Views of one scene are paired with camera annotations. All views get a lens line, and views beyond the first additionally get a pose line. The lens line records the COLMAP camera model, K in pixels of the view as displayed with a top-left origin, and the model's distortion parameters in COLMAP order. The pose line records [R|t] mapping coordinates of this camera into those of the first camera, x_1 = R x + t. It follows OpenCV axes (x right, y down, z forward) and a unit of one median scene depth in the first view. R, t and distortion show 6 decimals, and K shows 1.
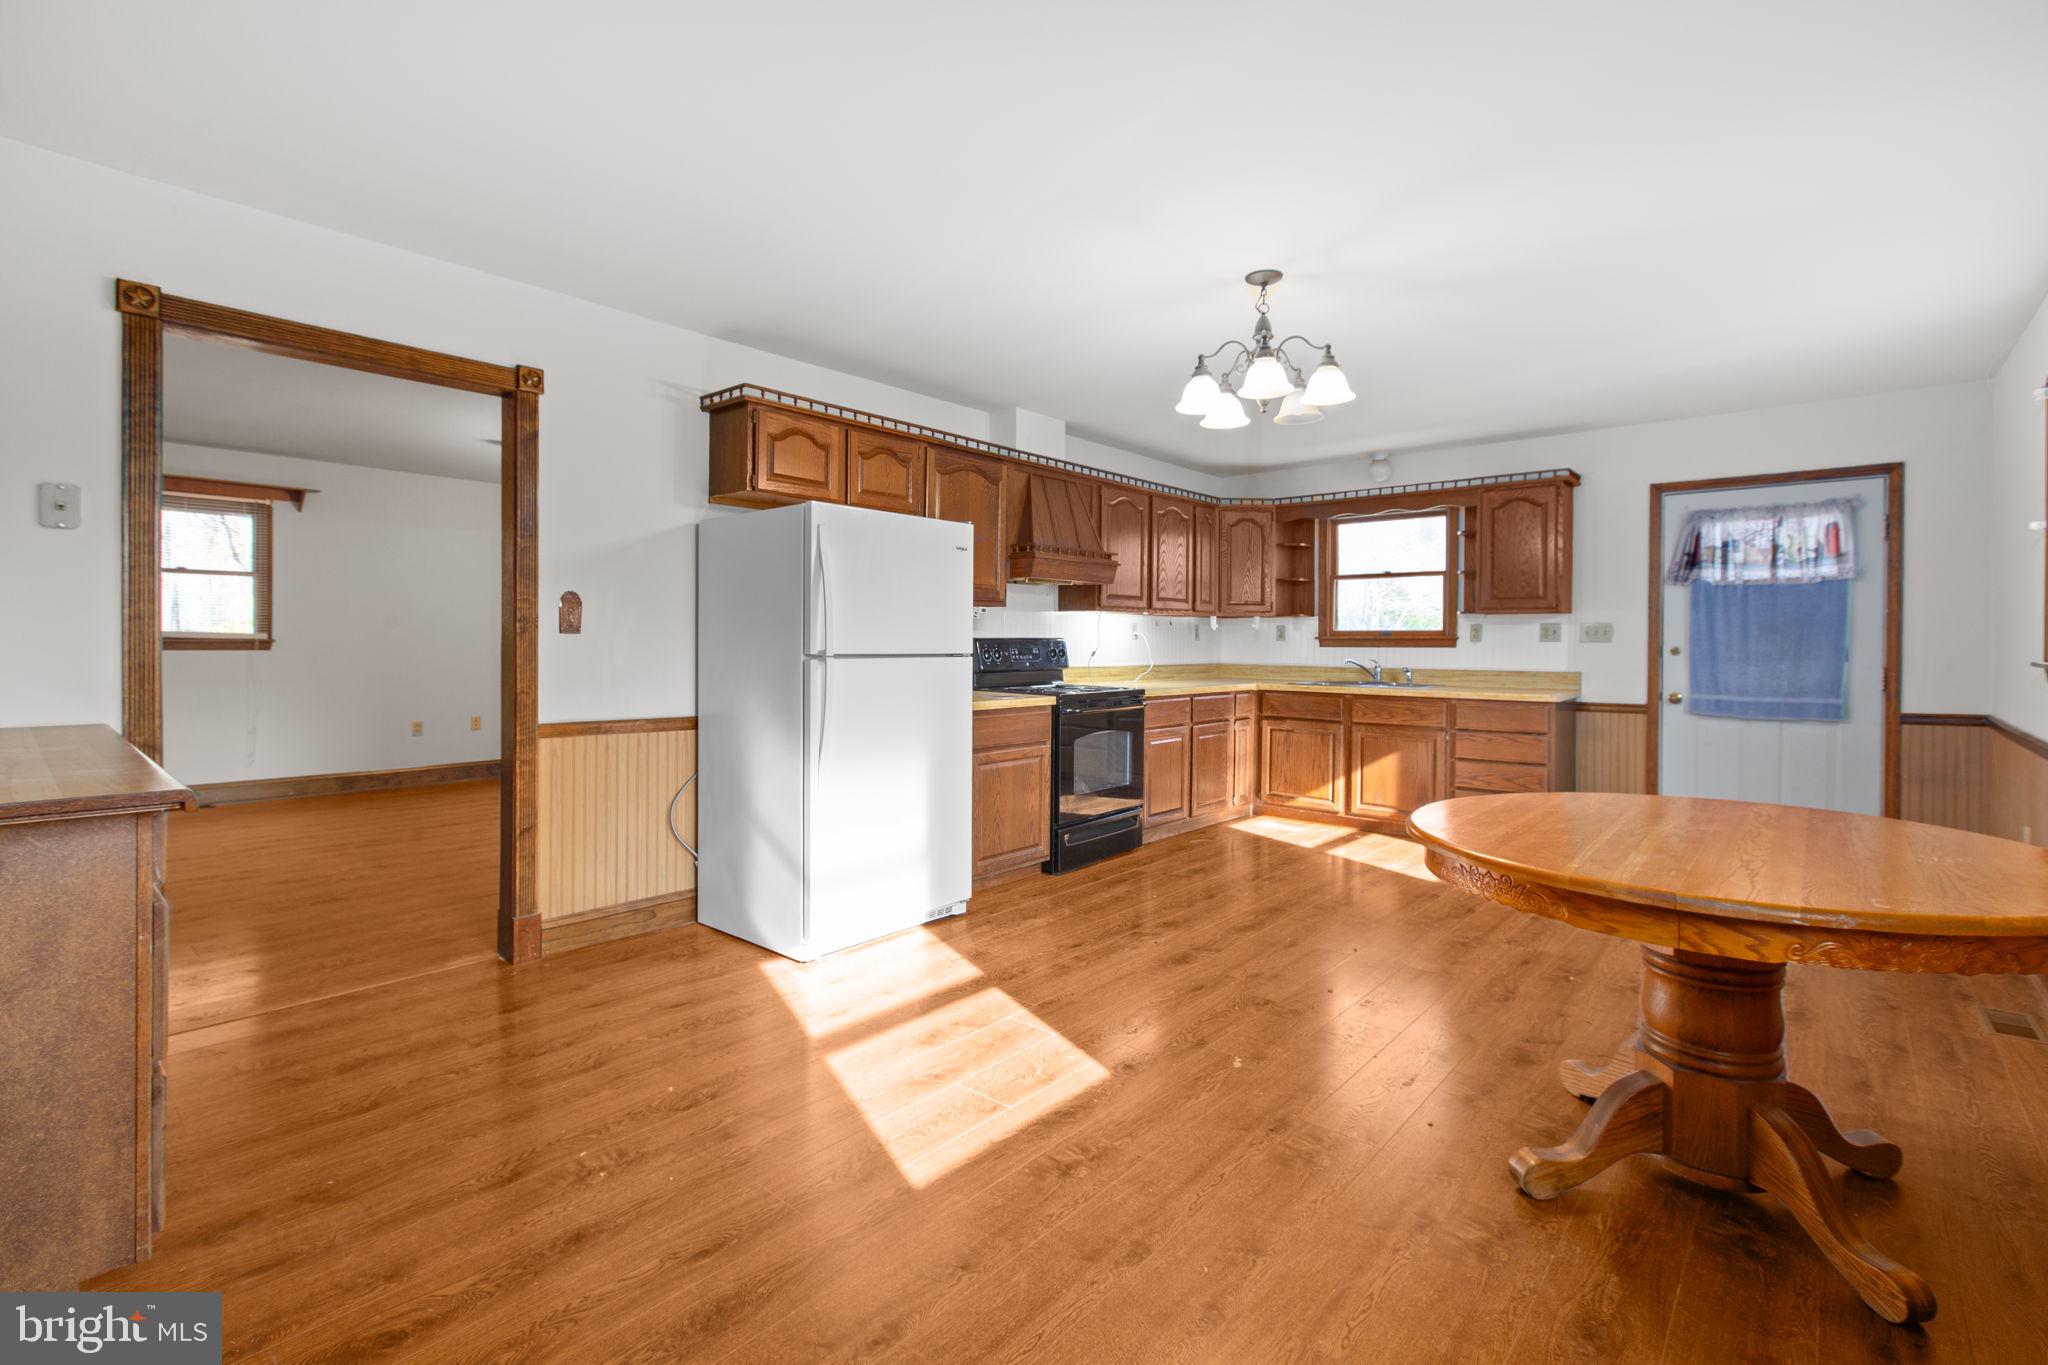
lens RADIAL K [[917.1, 0, 1024.0], [0, 917.1, 643.6], [0, 0, 1]] dist [-0.001865, -0.000240]
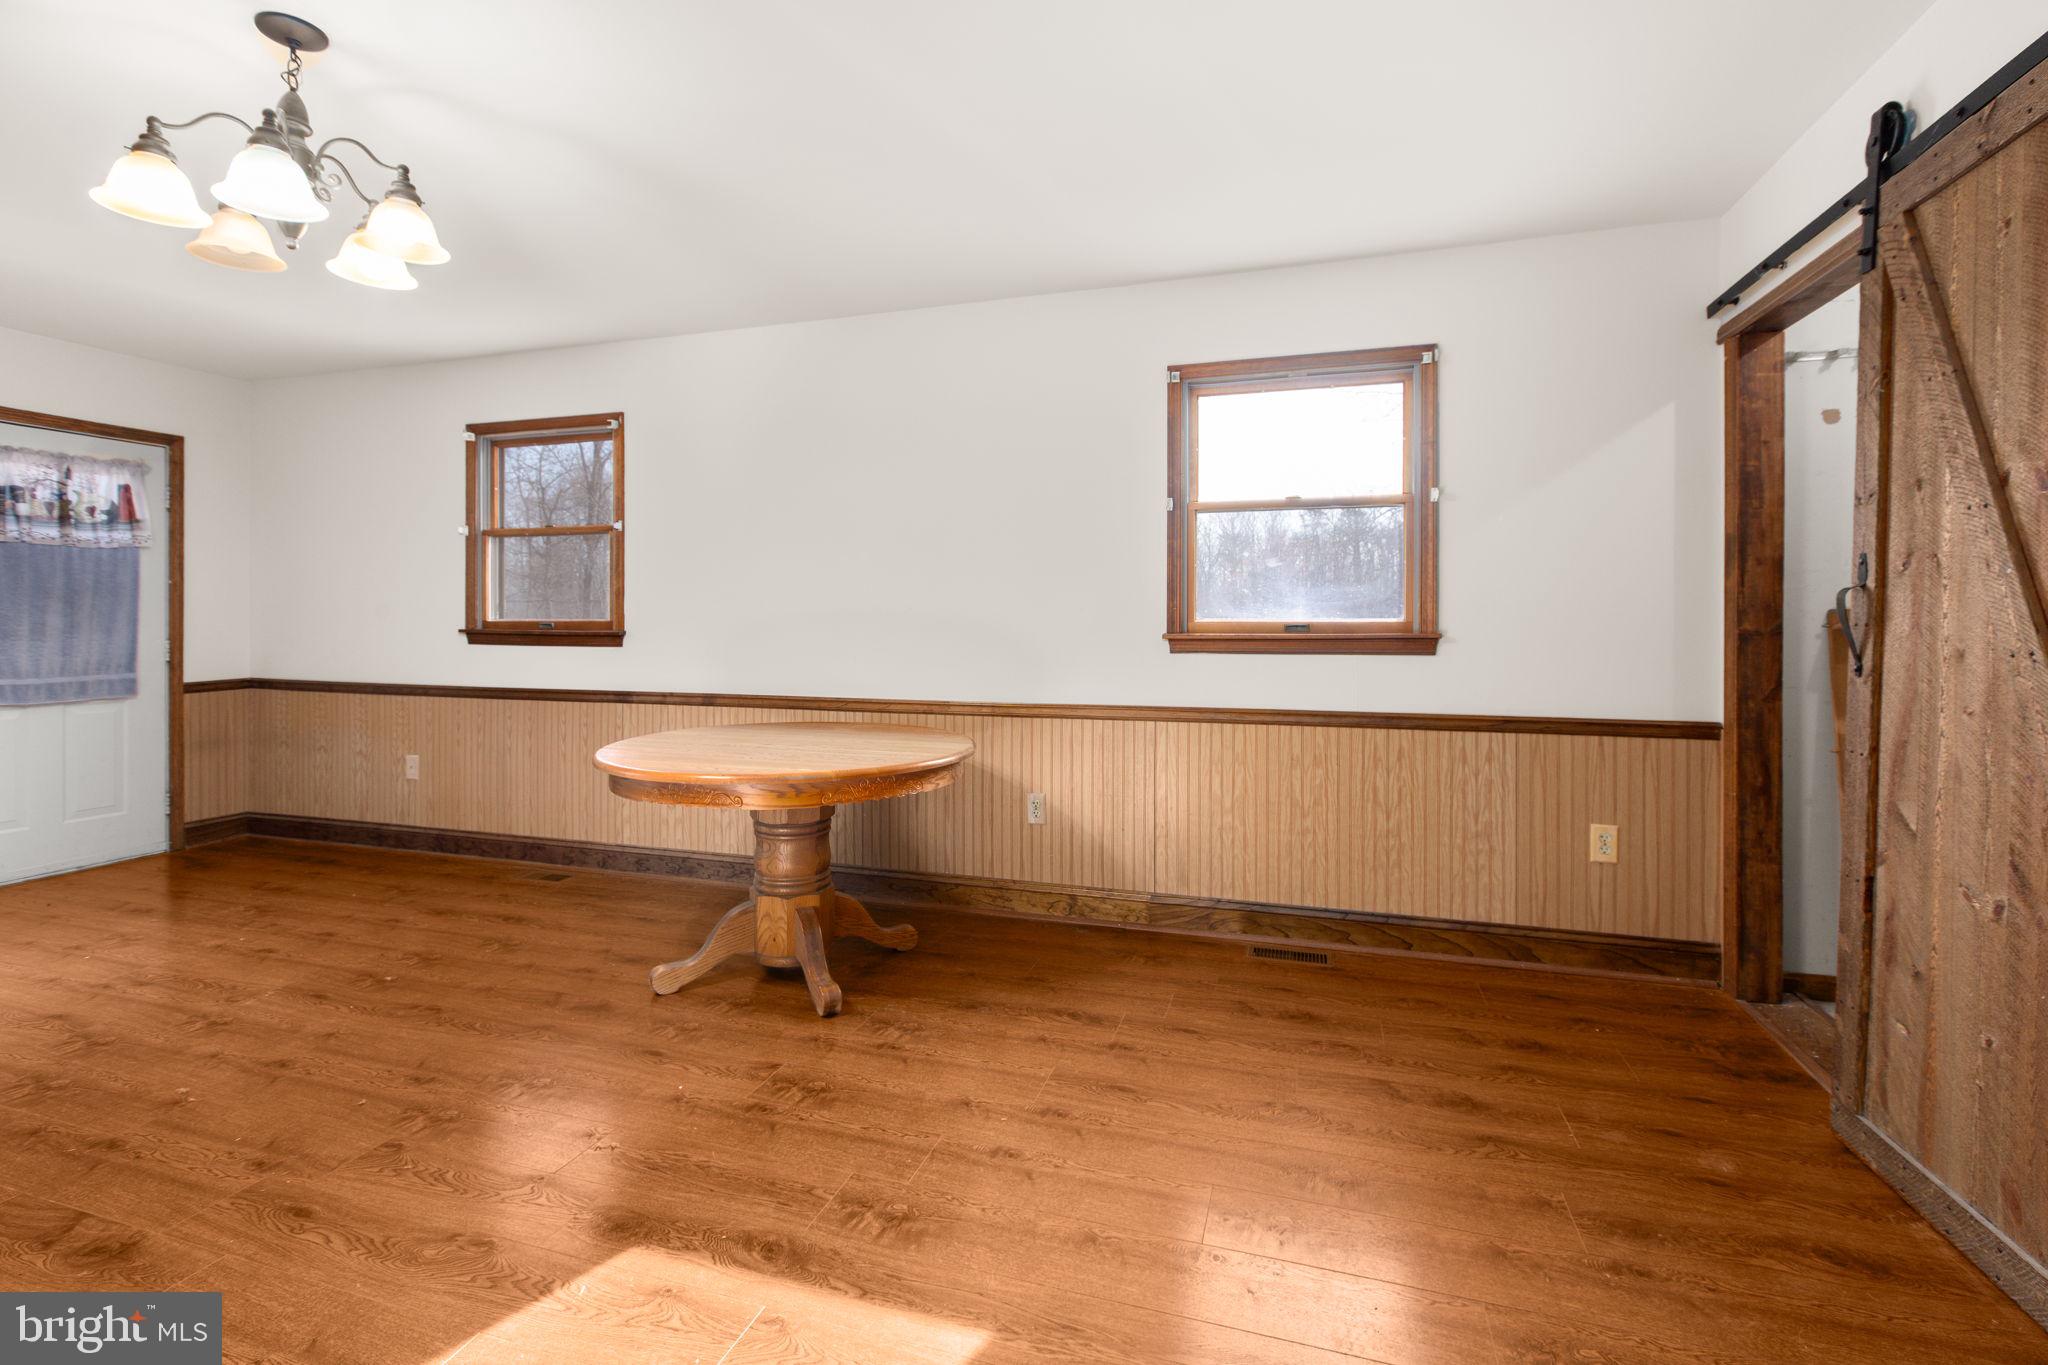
lens RADIAL K [[917.1, 0, 1024.0], [0, 917.1, 643.6], [0, 0, 1]] dist [-0.001865, -0.000240]
pose [[-0.409672, -0.031014, 0.911706, -0.357622], [-0.005897, 0.999491, 0.031351, -0.005235], [-0.912214, 0.007467, -0.409646, 0.560696]]
